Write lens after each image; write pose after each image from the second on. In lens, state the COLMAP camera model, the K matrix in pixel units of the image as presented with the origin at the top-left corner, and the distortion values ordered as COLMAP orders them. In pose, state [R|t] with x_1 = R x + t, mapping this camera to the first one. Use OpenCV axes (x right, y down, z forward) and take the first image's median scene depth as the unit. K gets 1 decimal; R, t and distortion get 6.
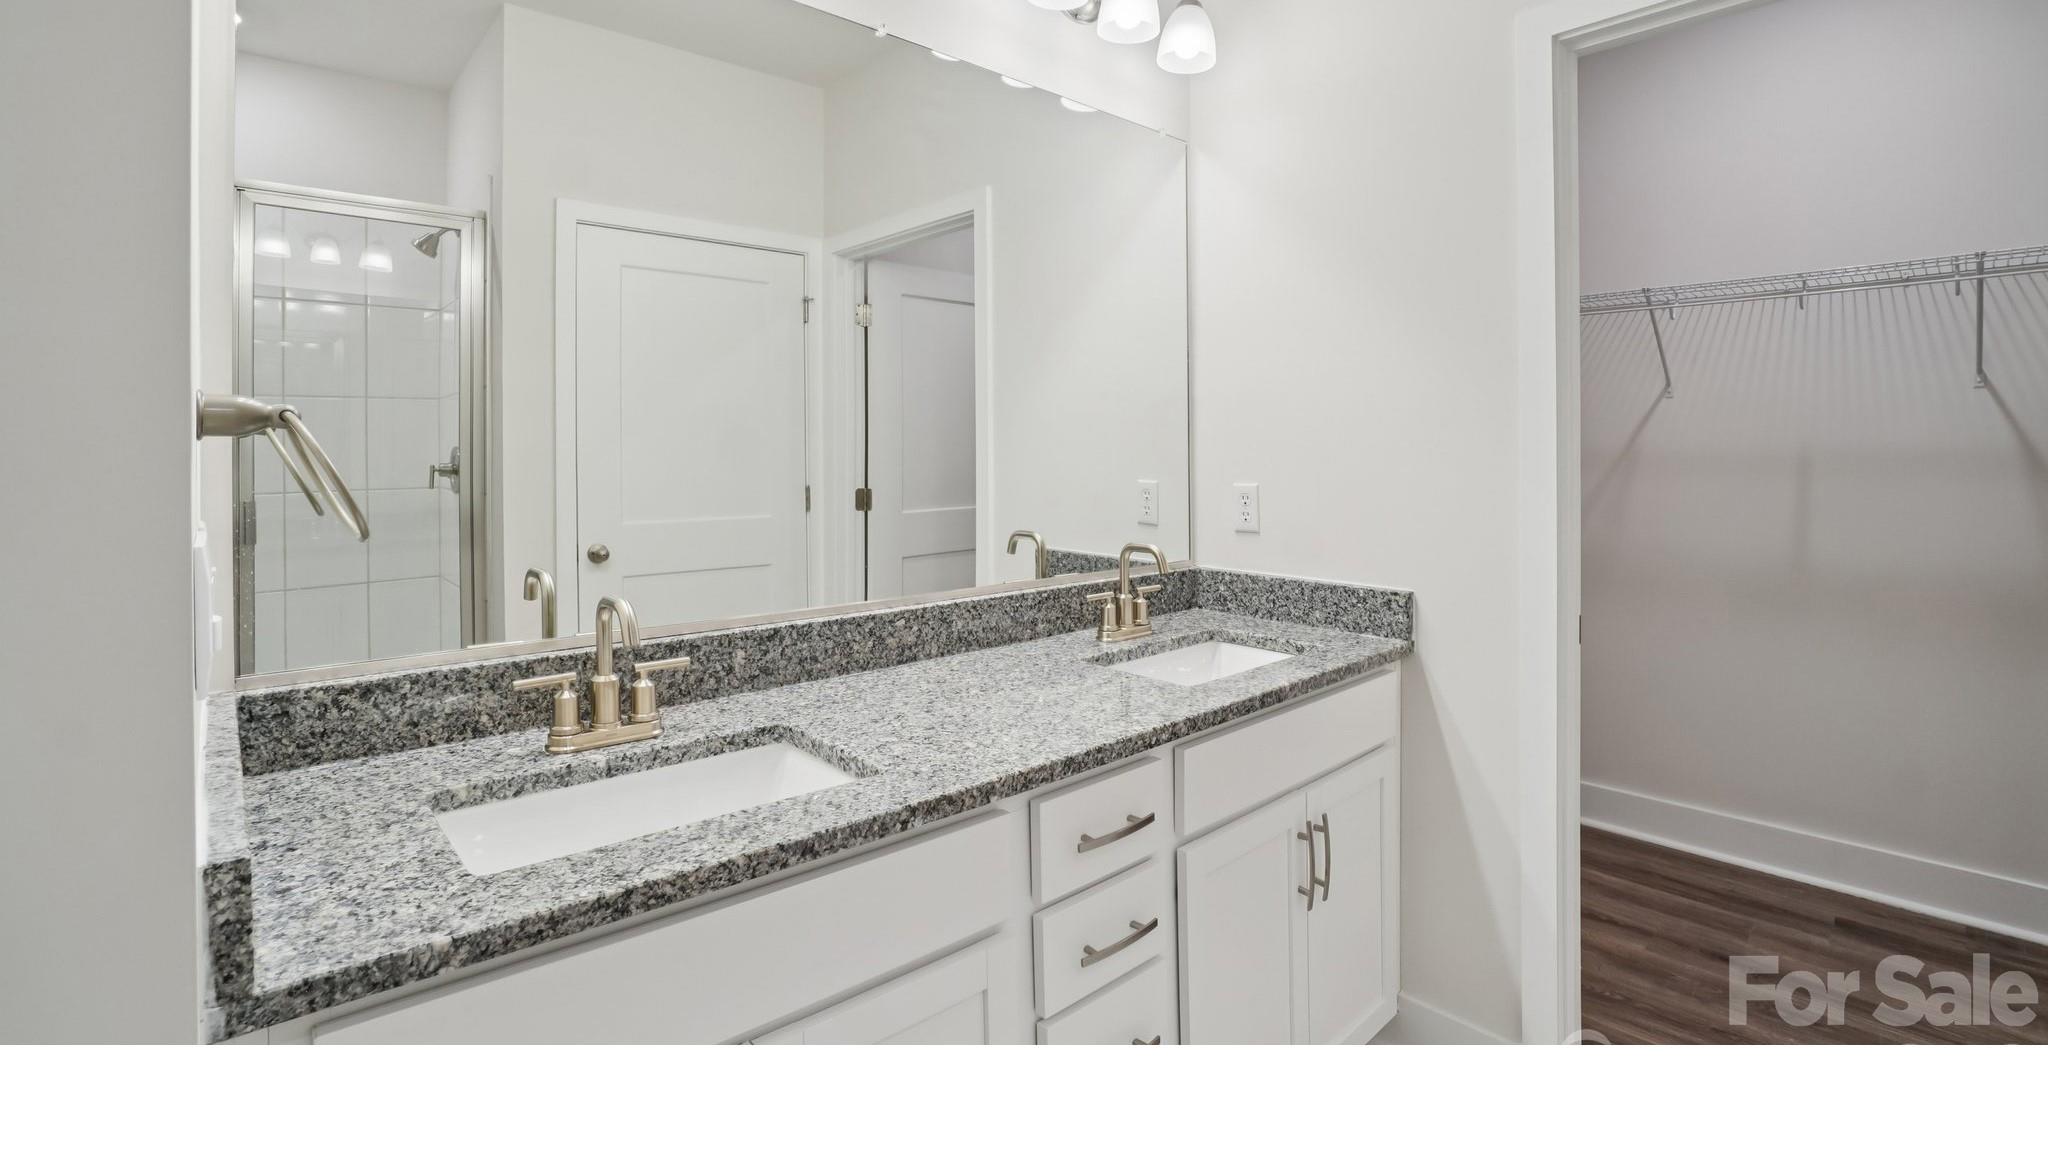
lens RADIAL K [[922.4, 0, 1026.7], [0, 922.4, 450.0], [0, 0, 1]] dist [-0.041758, 0.000870]
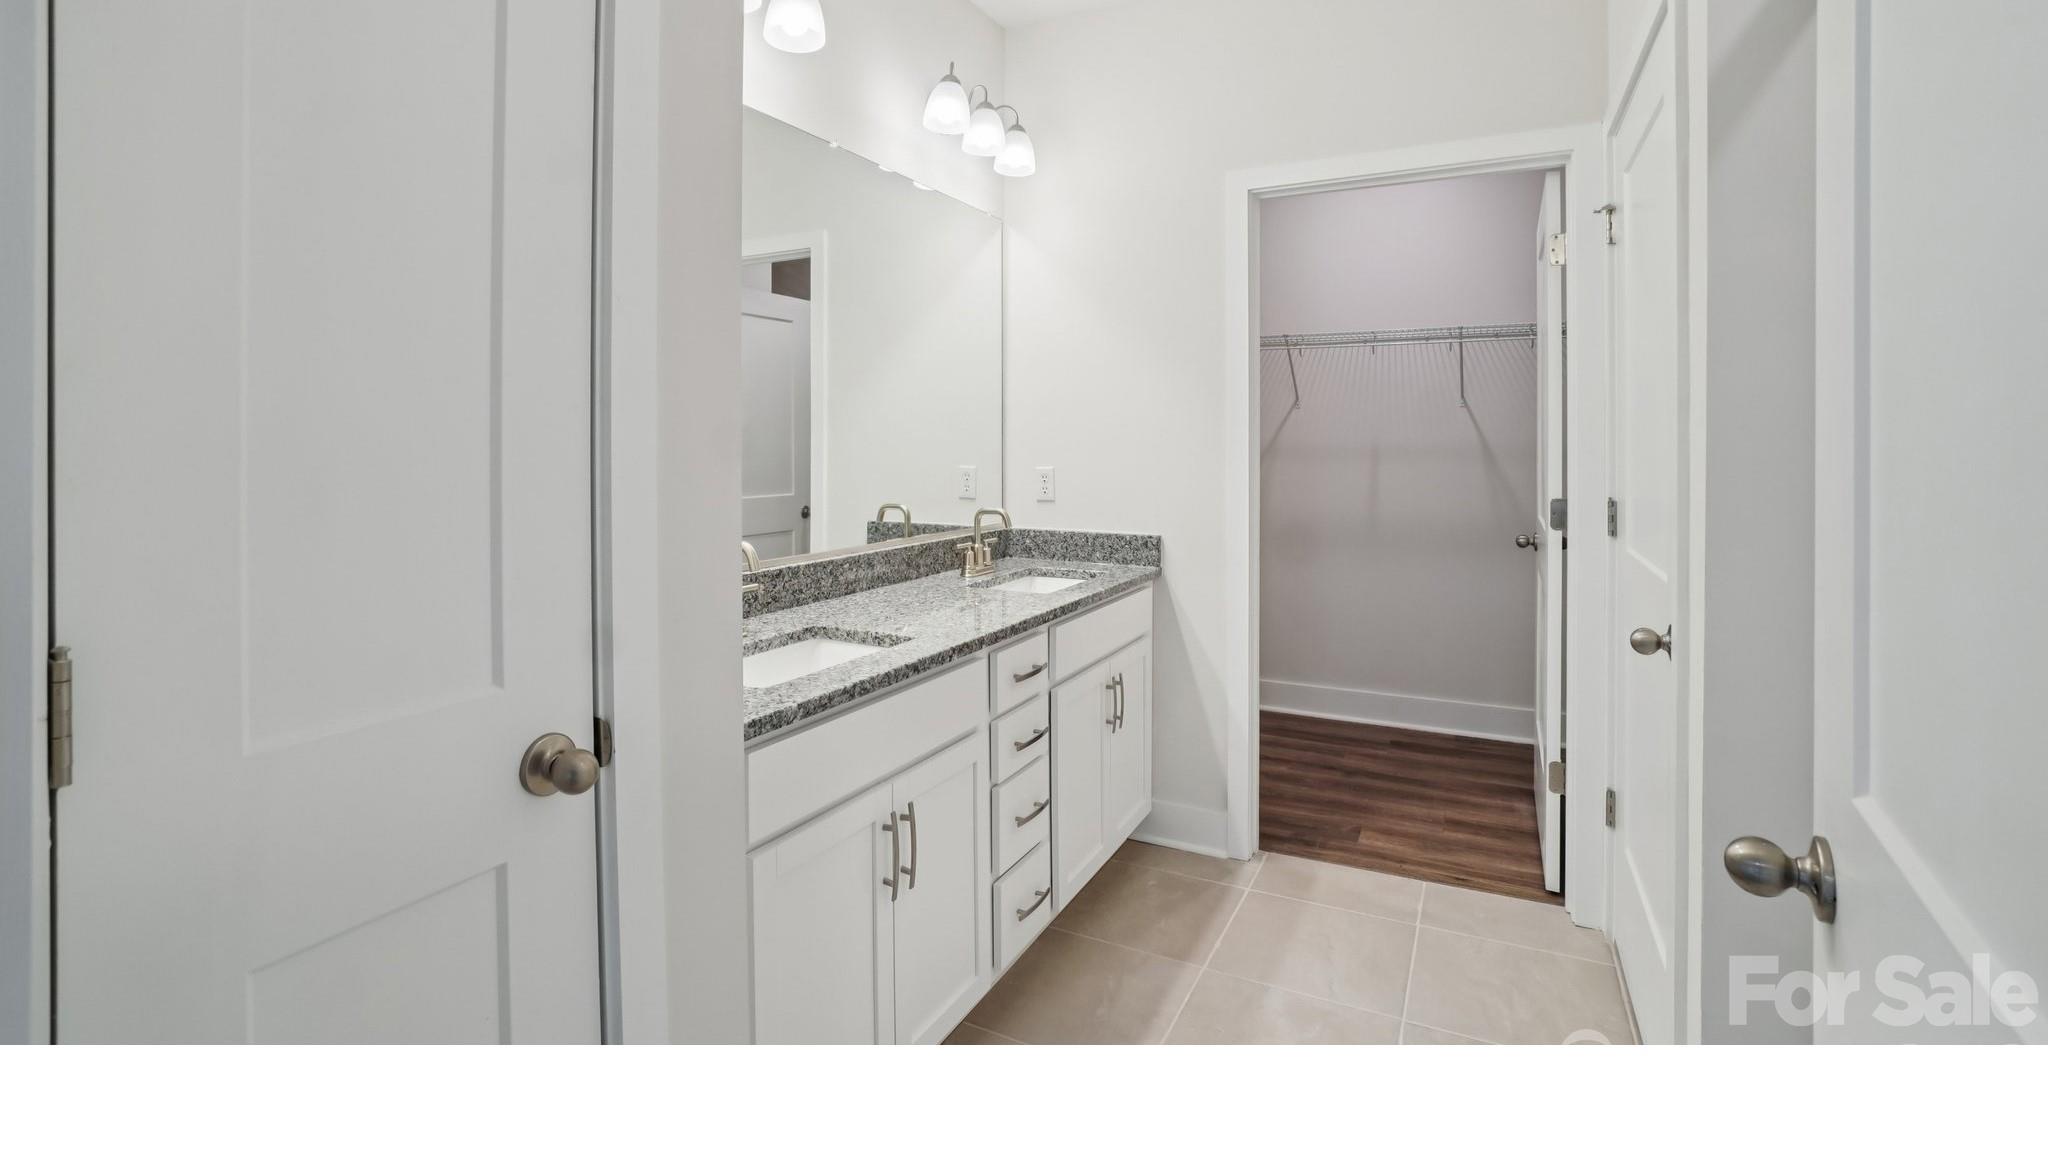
lens RADIAL K [[922.4, 0, 1026.7], [0, 922.4, 450.0], [0, 0, 1]] dist [-0.041758, 0.000870]
pose [[0.939424, -0.001554, 0.342754, -0.323696], [-0.003318, 0.999902, 0.013628, -0.010423], [-0.342741, -0.013940, 0.939327, -0.384032]]
